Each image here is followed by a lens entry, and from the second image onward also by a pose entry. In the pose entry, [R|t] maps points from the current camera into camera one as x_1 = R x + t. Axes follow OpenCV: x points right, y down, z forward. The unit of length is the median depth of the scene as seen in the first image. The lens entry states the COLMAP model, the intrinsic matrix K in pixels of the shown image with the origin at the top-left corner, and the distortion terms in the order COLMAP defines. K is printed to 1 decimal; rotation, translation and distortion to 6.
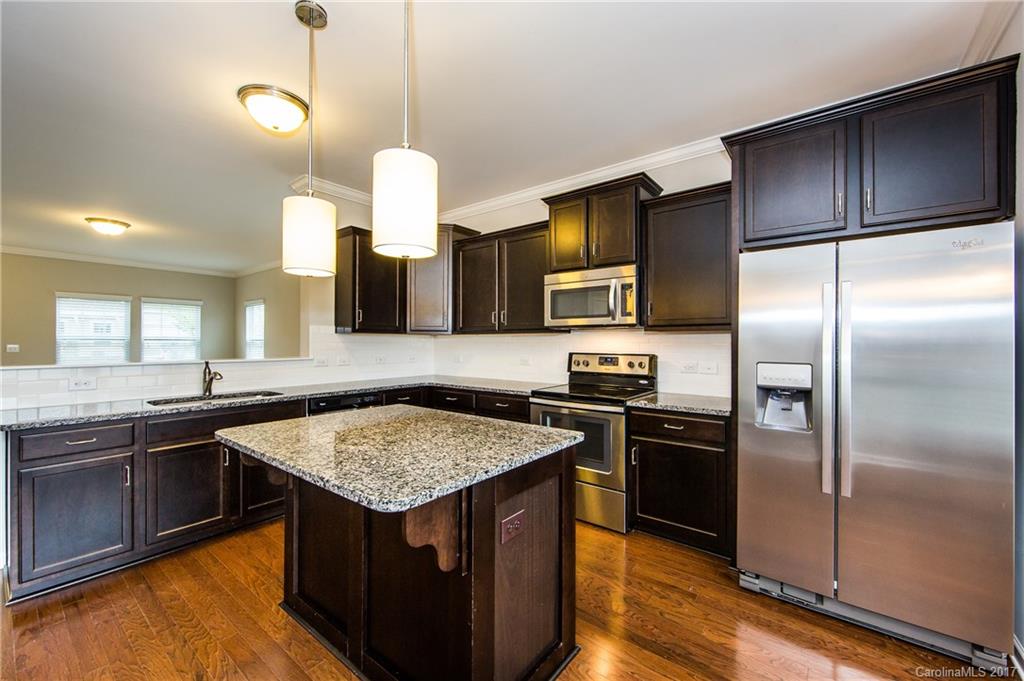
lens RADIAL K [[389.0, 0, 534.7], [0, 389.0, 340.7], [0, 0, 1]] dist [-0.000237, -0.000053]
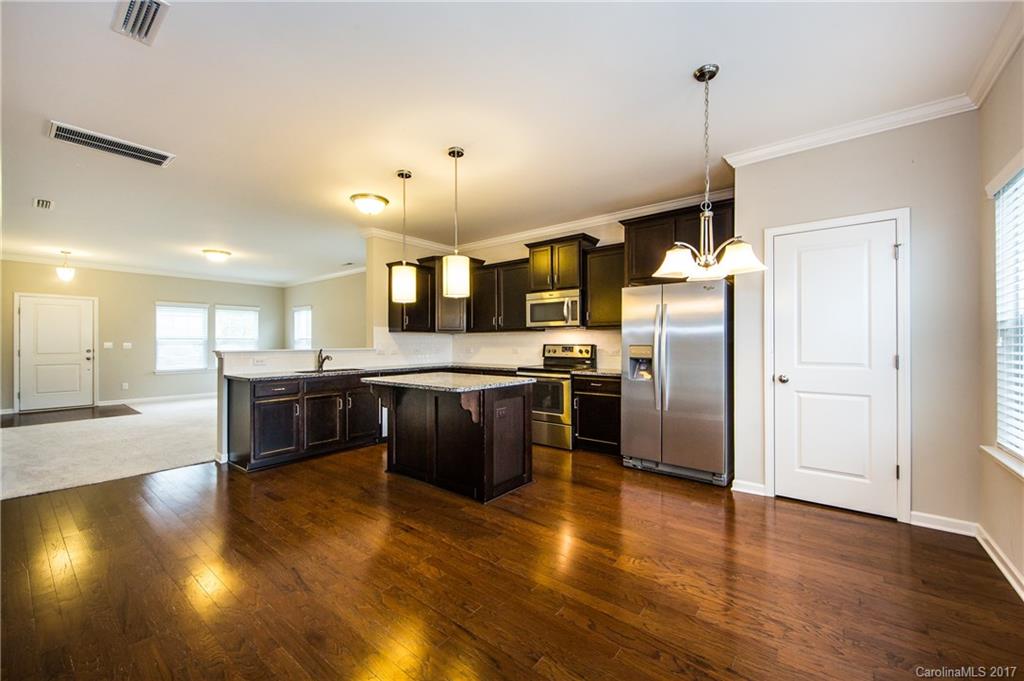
lens RADIAL K [[424.4, 0, 508.8], [0, 424.4, 377.1], [0, 0, 1]] dist [-0.000958, -0.000014]
pose [[0.996949, 0.004818, -0.077902, 0.093389], [0.001618, 0.996602, 0.082349, 0.024575], [0.078034, -0.082224, 0.993554, -0.759101]]
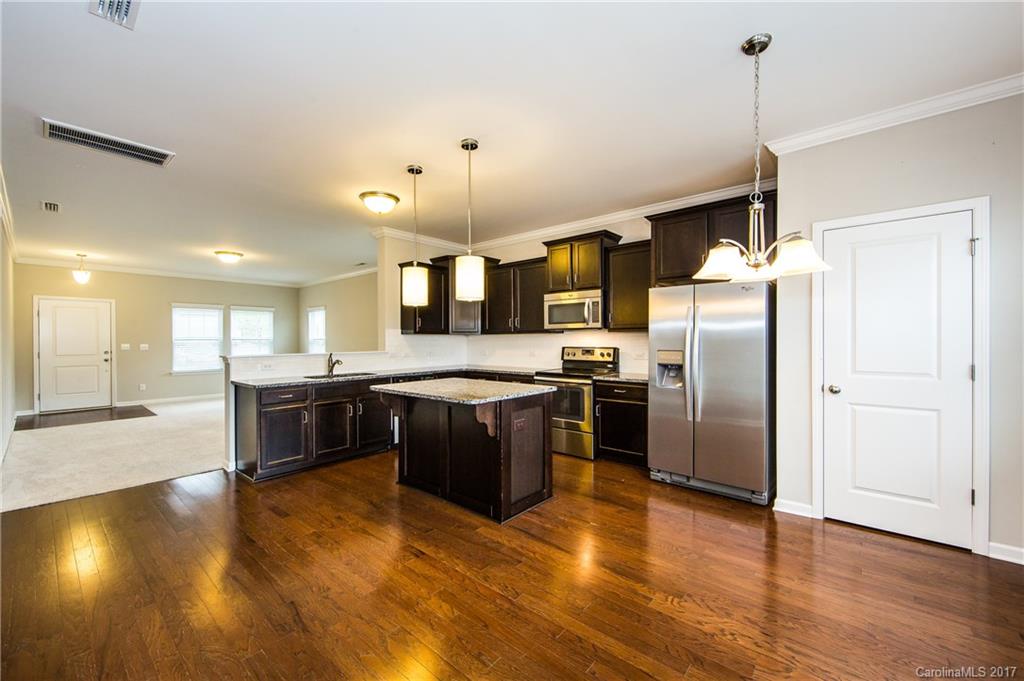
lens RADIAL K [[419.3, 0, 512.5], [0, 419.3, 368.6], [0, 0, 1]] dist [-0.000530, -0.000146]
pose [[0.994679, 0.000124, -0.103023, 0.072962], [0.007447, 0.997297, 0.073098, -0.004310], [0.102753, -0.073476, 0.991989, -0.648740]]
